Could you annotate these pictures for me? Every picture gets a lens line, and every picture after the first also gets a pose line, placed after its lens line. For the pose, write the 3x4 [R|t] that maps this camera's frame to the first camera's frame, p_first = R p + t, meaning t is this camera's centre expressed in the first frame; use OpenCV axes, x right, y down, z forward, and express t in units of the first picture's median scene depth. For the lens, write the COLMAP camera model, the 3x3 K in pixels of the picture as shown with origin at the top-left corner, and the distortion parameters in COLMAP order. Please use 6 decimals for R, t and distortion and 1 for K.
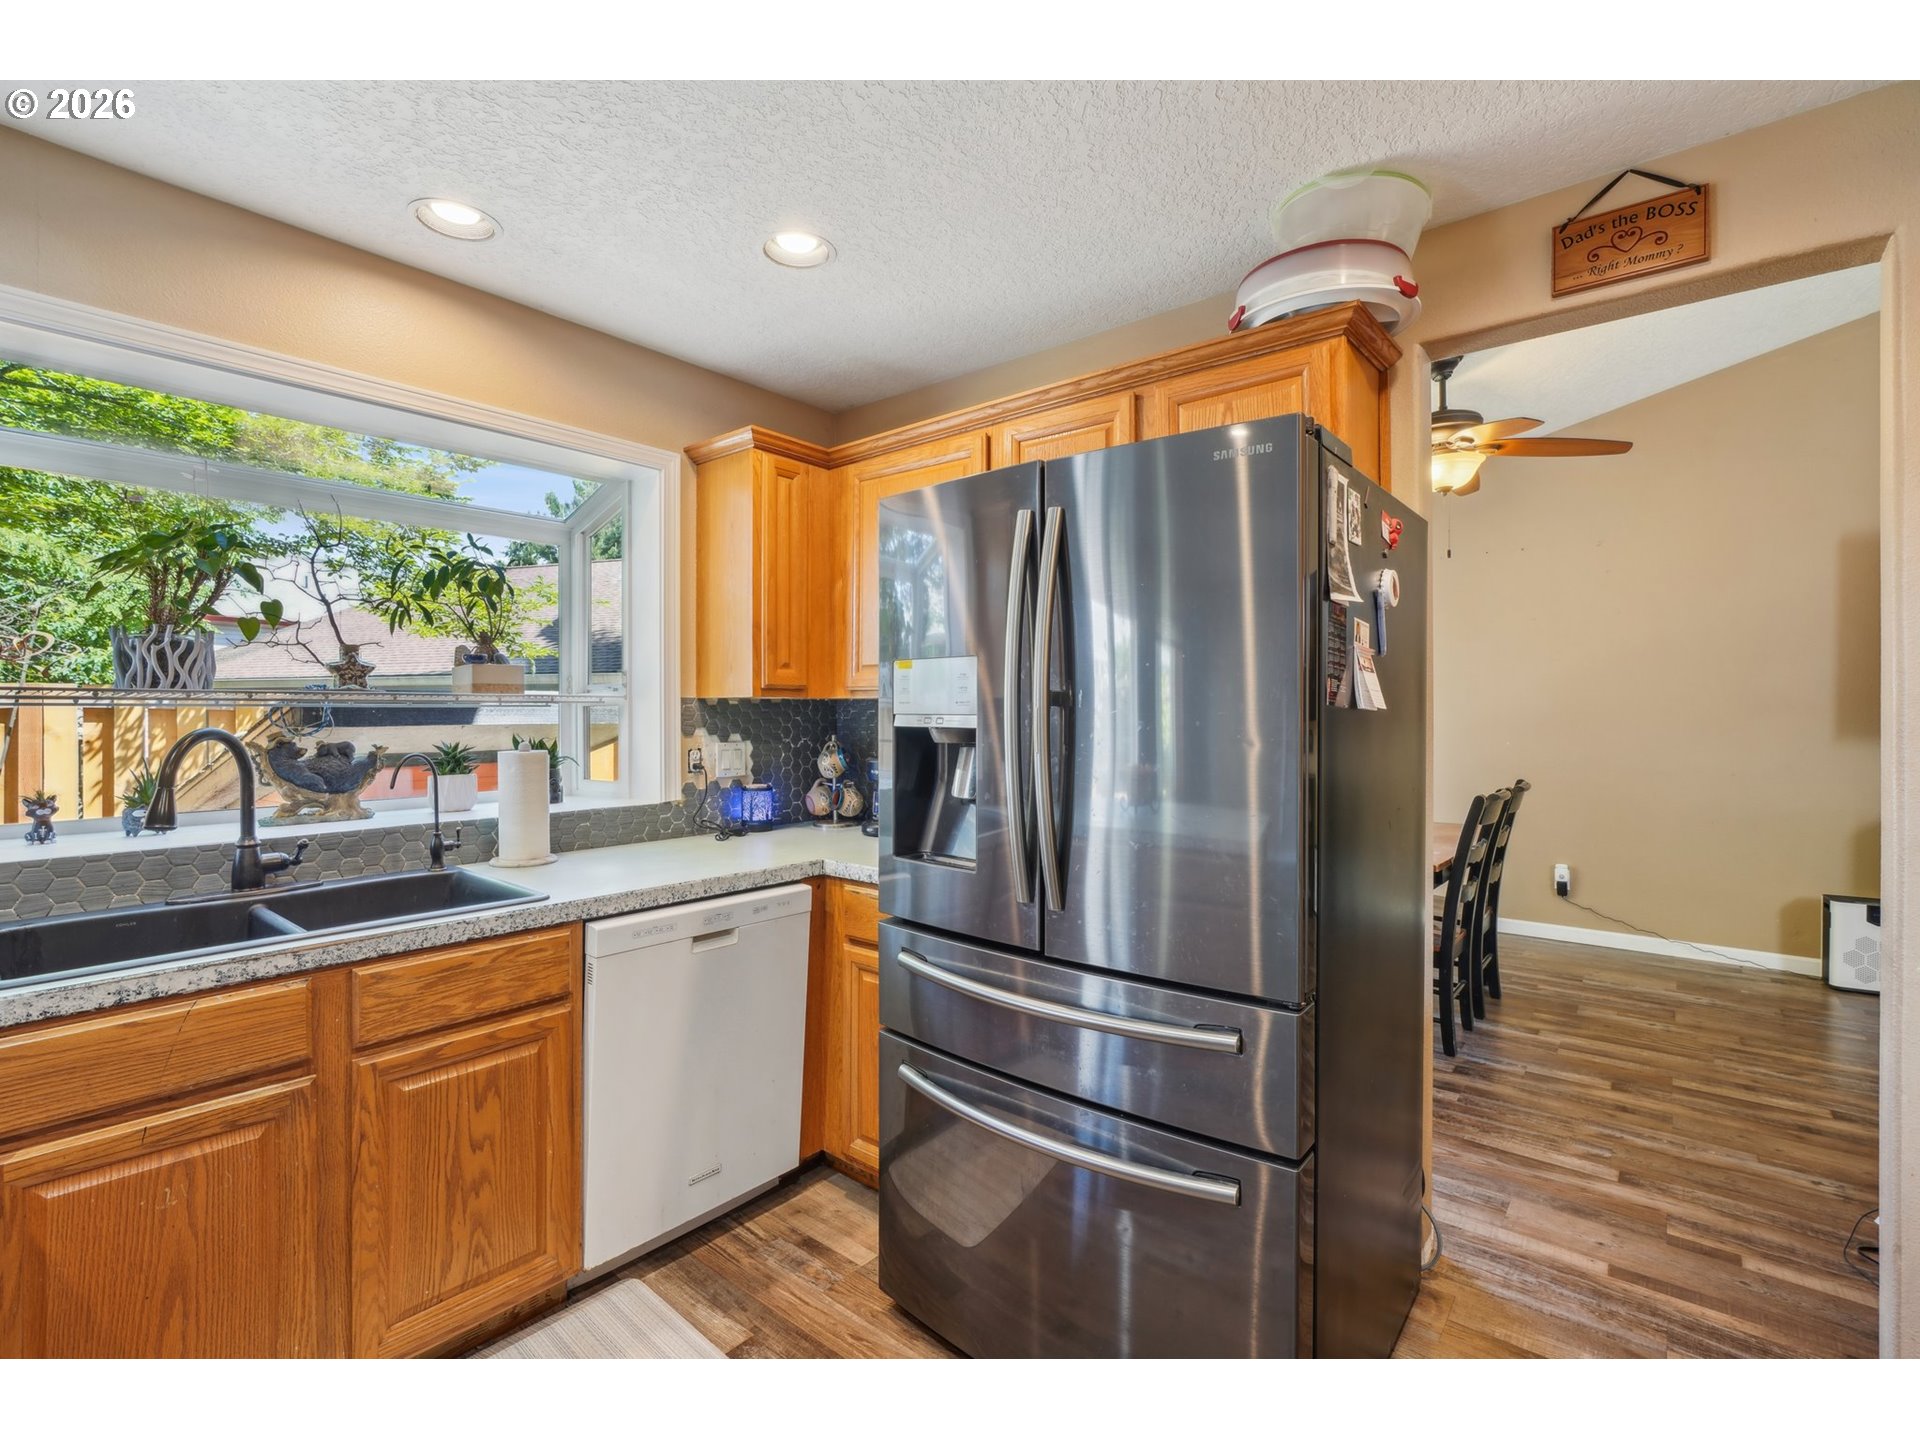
lens RADIAL K [[876.3, 0, 962.5], [0, 876.3, 711.6], [0, 0, 1]] dist [-0.005233, 0.000901]
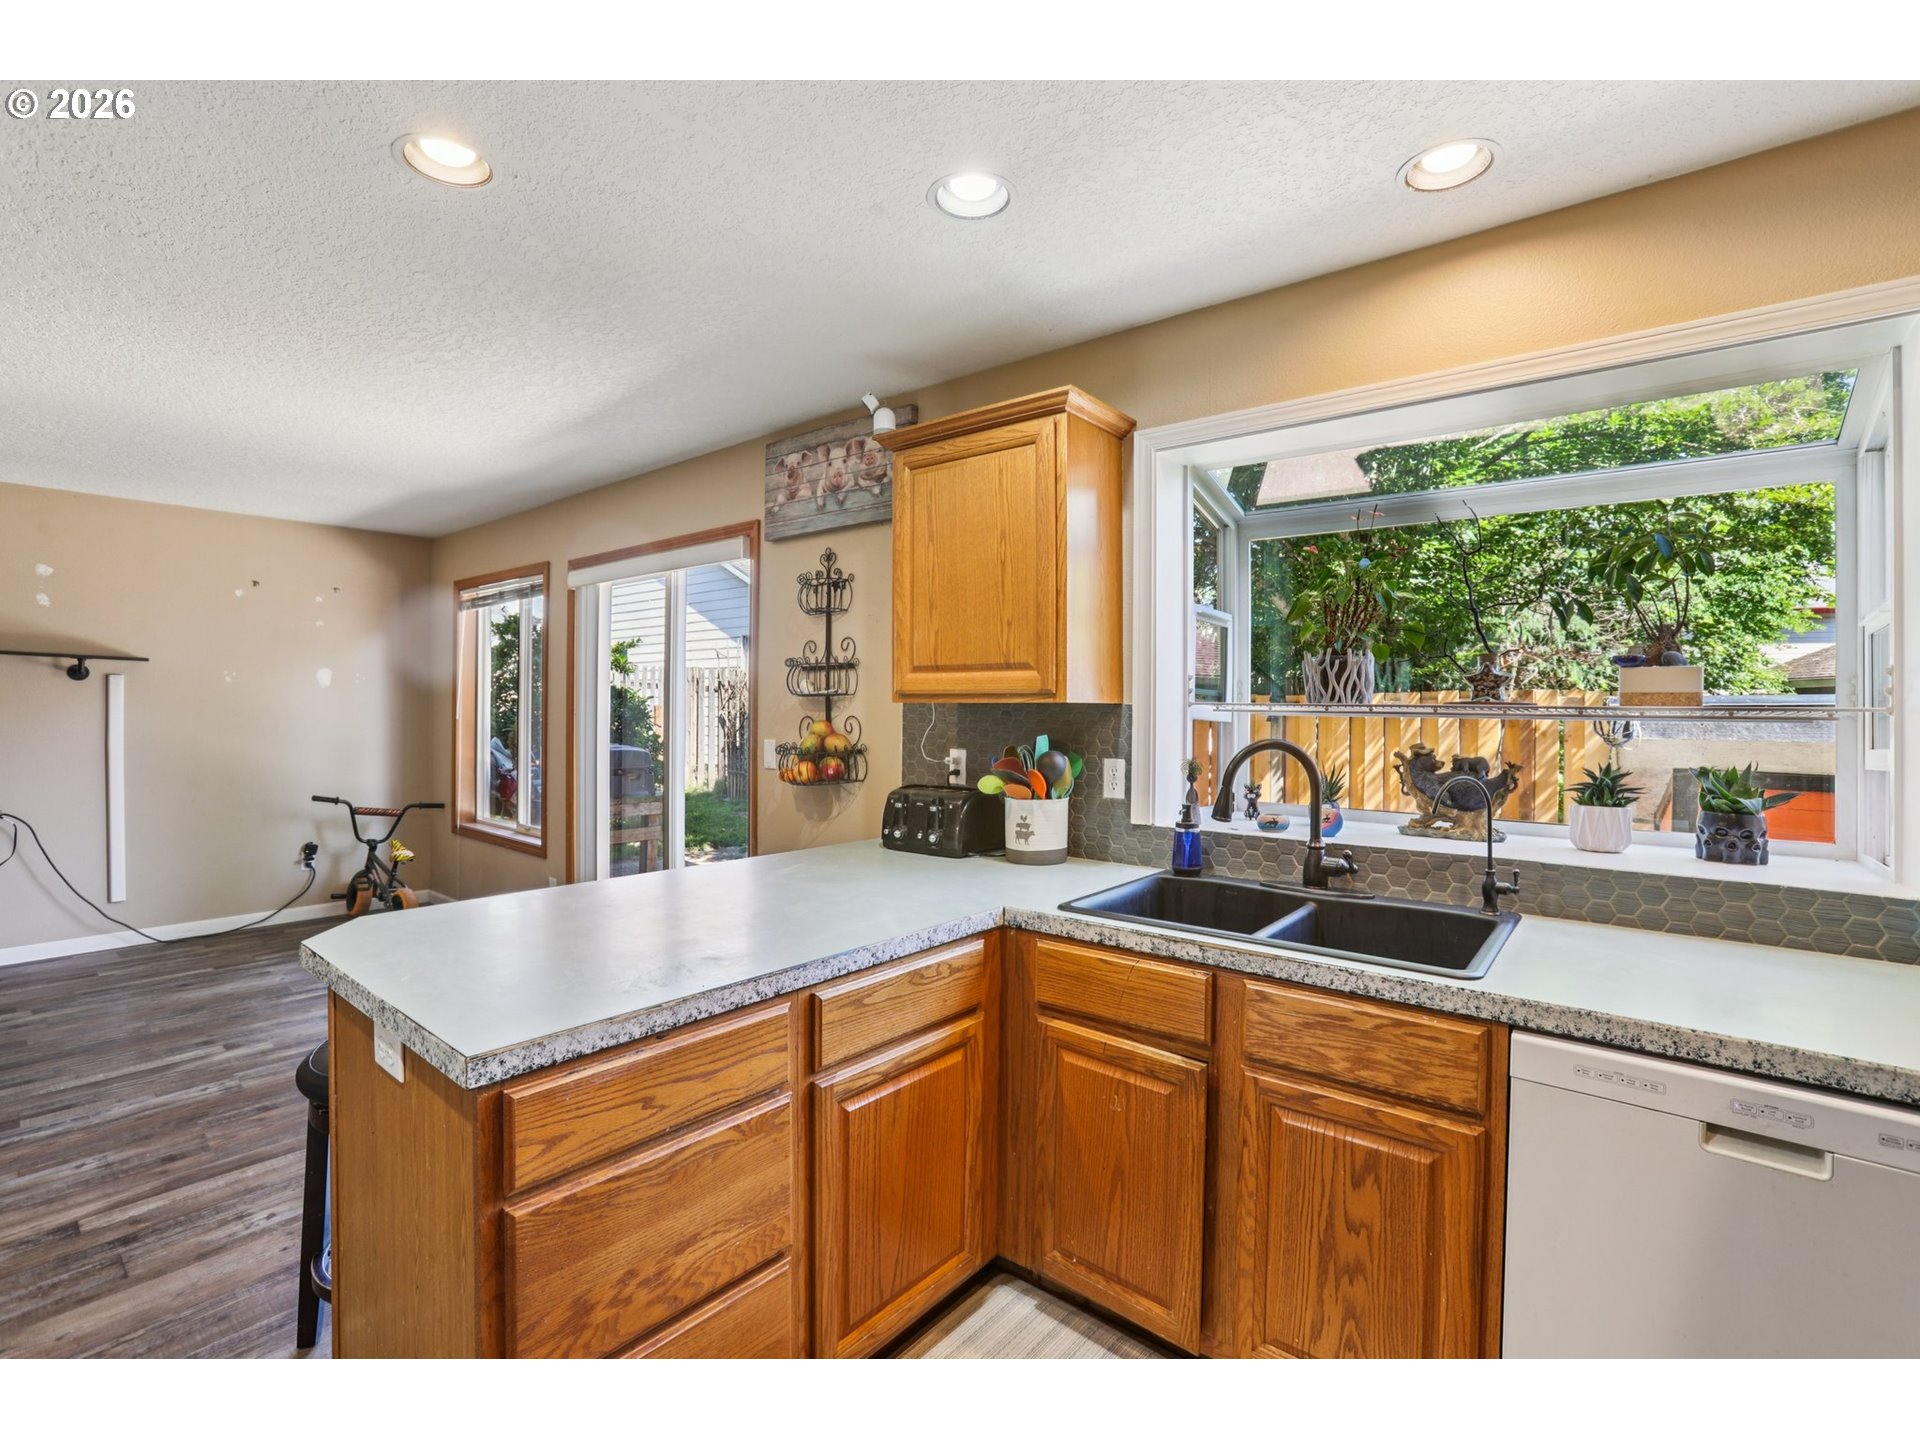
lens RADIAL K [[887.5, 0, 962.6], [0, 887.5, 692.9], [0, 0, 1]] dist [-0.080296, 0.032177]
pose [[0.009121, -0.008859, -0.999919, 0.270538], [-0.009512, 0.999915, -0.008946, -0.025594], [0.999913, 0.009592, 0.009036, 0.526561]]
